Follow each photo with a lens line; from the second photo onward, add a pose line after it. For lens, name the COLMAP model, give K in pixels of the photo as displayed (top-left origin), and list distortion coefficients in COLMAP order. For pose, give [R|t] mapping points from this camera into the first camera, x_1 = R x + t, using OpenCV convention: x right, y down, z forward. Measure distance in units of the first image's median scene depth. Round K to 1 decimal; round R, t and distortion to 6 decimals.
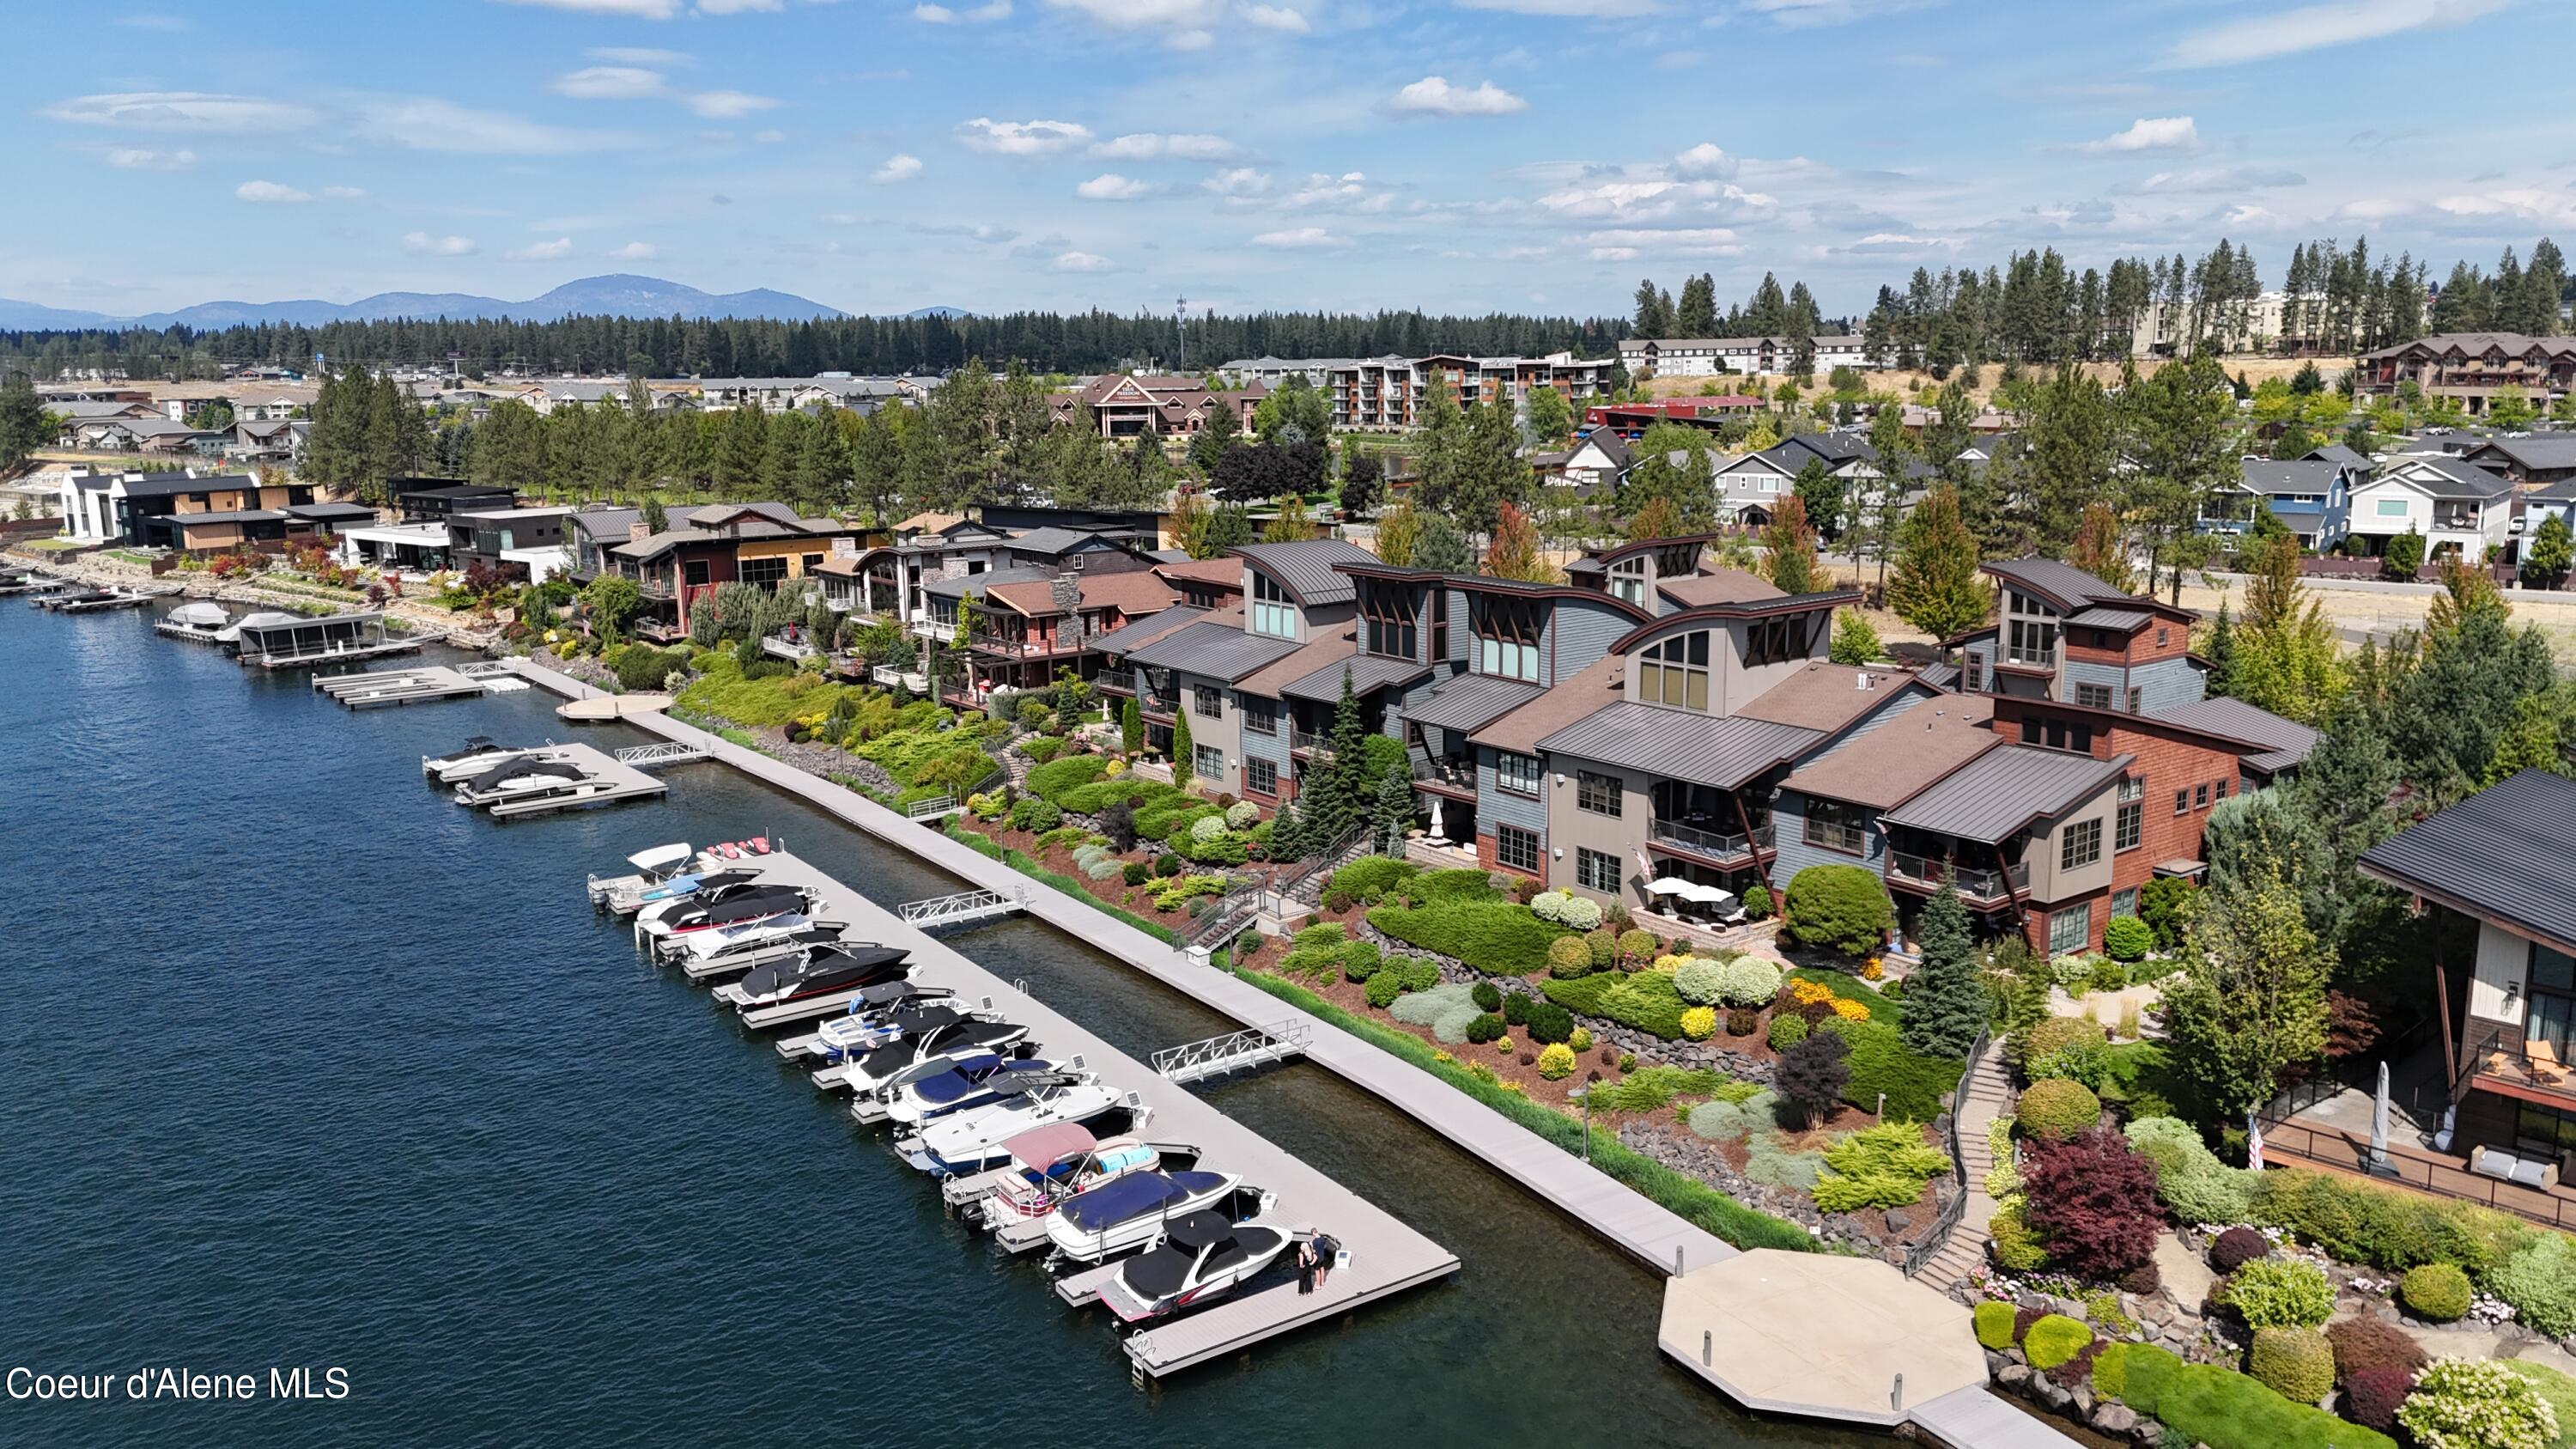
lens RADIAL K [[1885.9, 0, 1288.0], [0, 1885.9, 724.5], [0, 0, 1]] dist [0.093337, -0.115254]
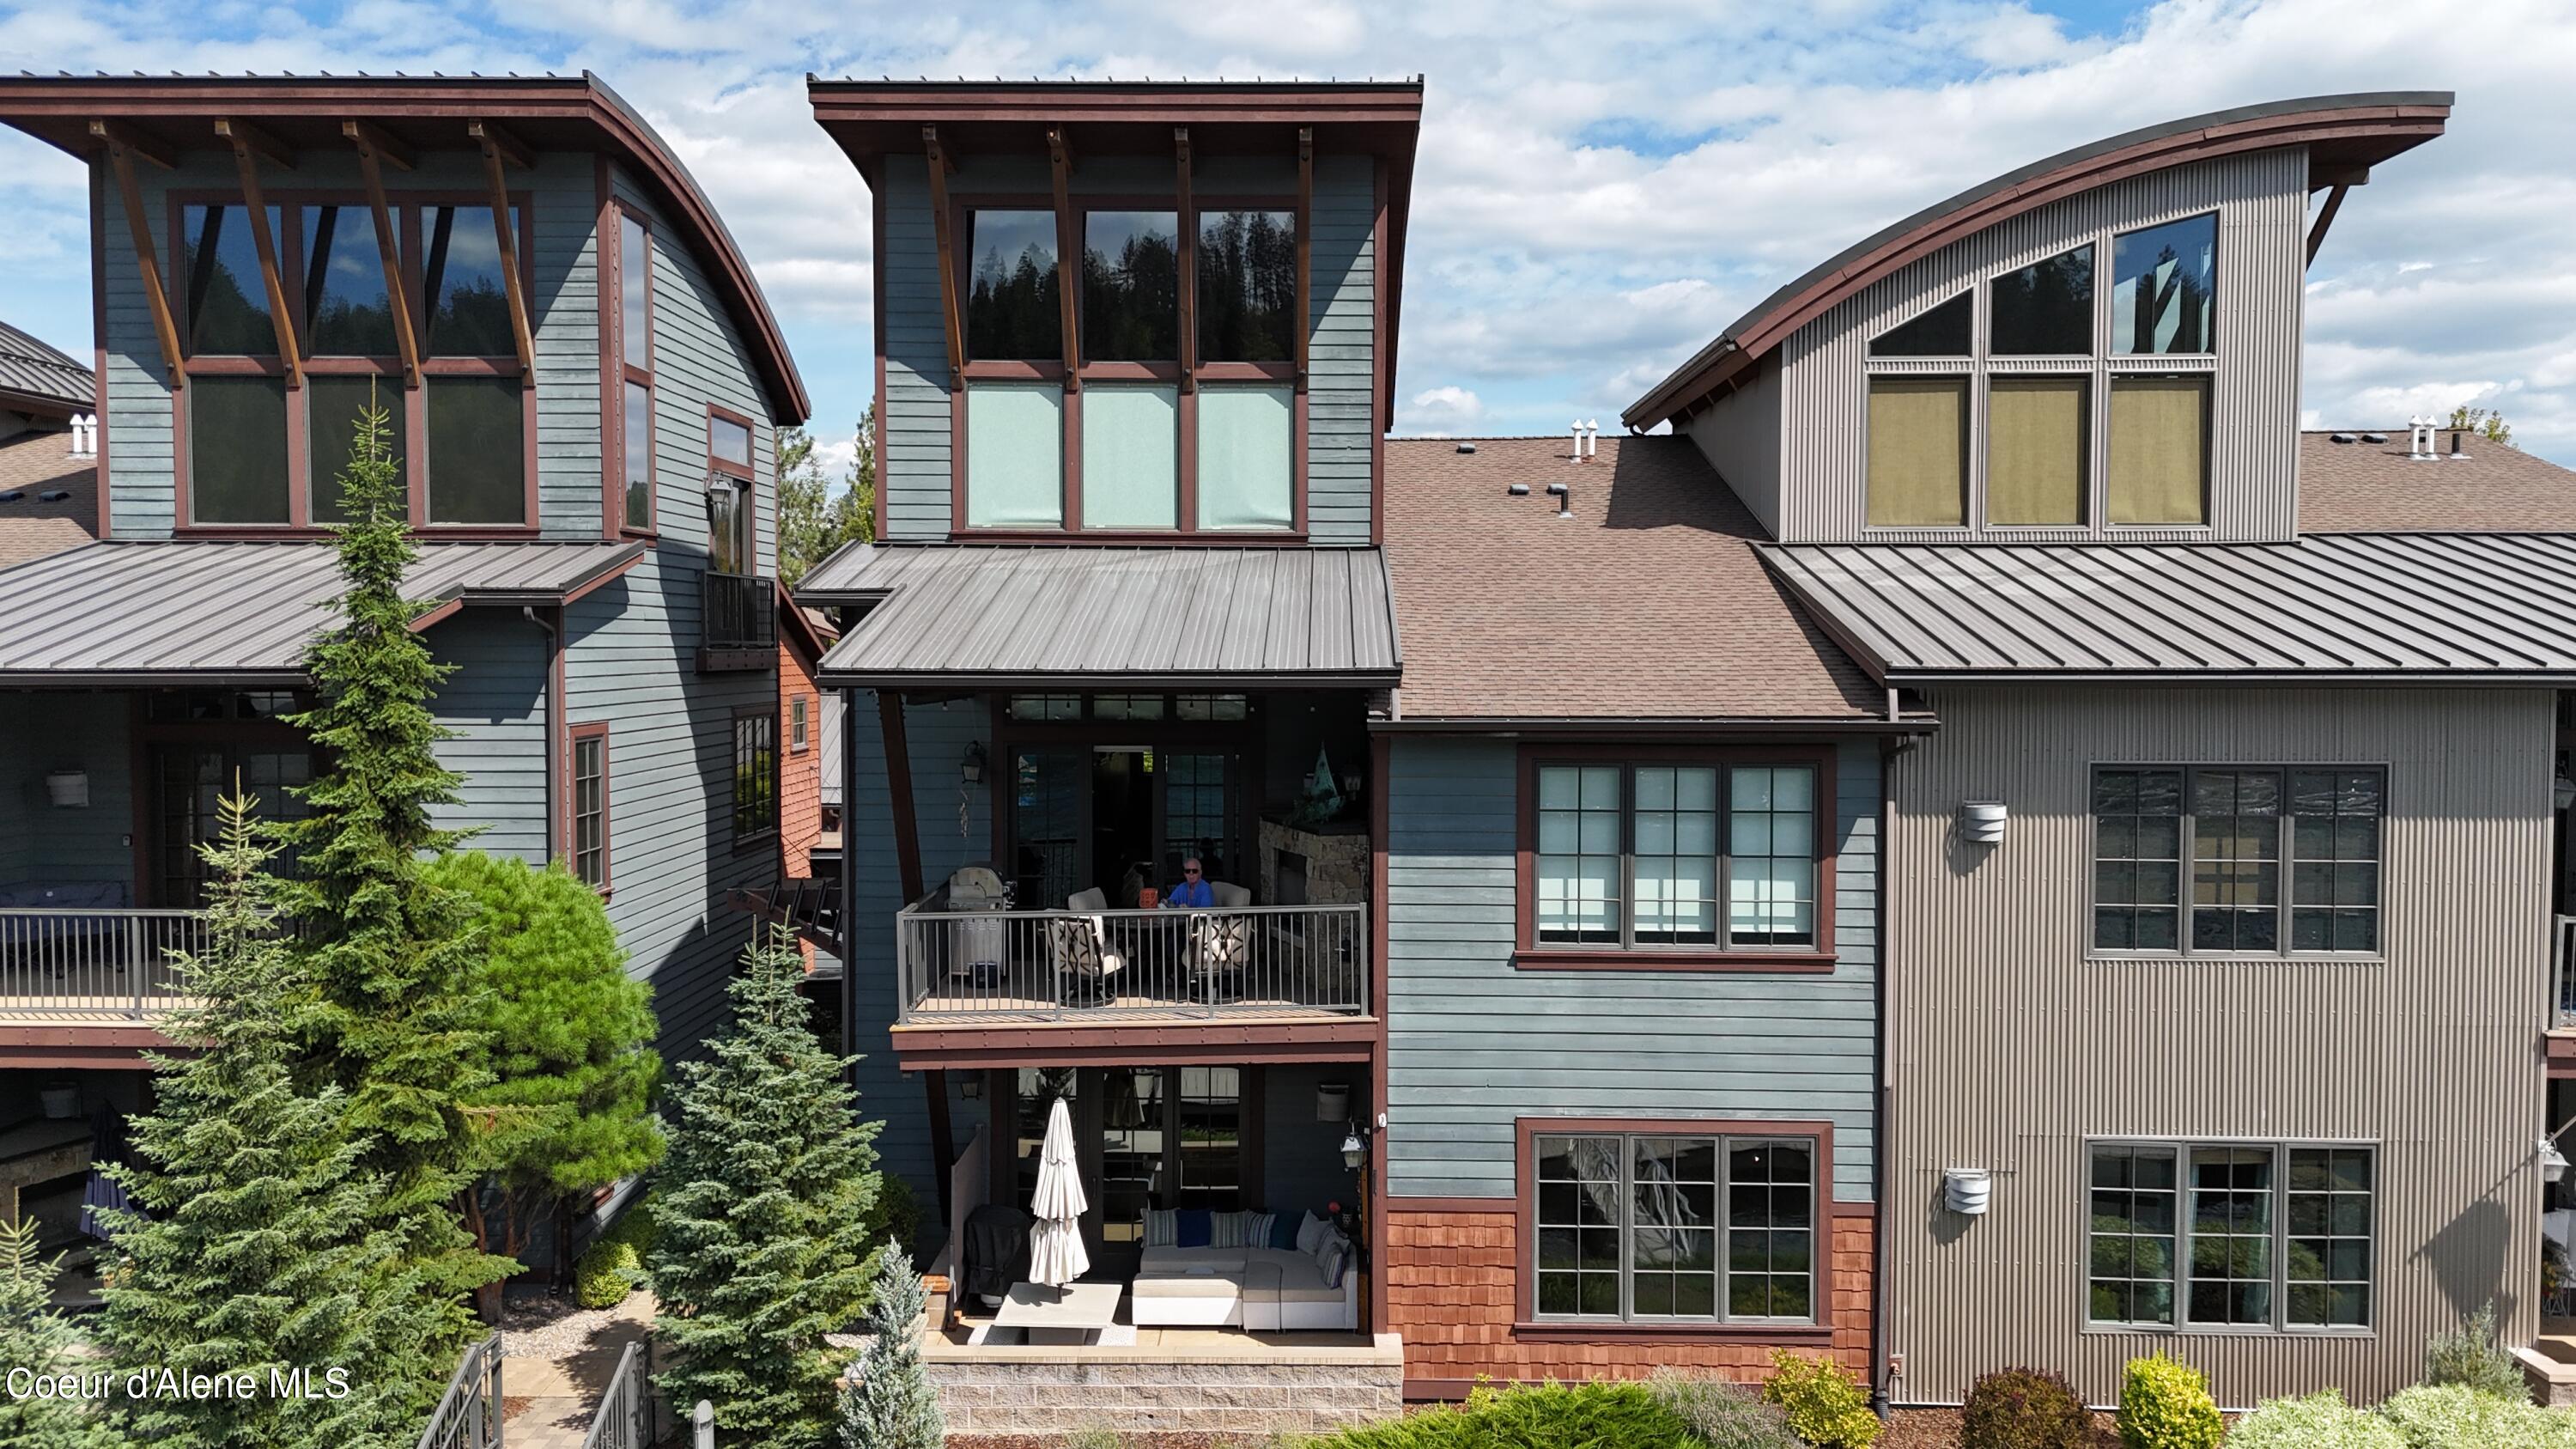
lens RADIAL K [[1897.2, 0, 1288.0], [0, 1897.2, 724.5], [0, 0, 1]] dist [0.056265, -0.050594]
pose [[0.611248, -0.016129, 0.791275, -0.052190], [0.138946, 0.986451, -0.087227, 0.019629], [-0.779147, 0.163261, 0.605208, 0.726326]]
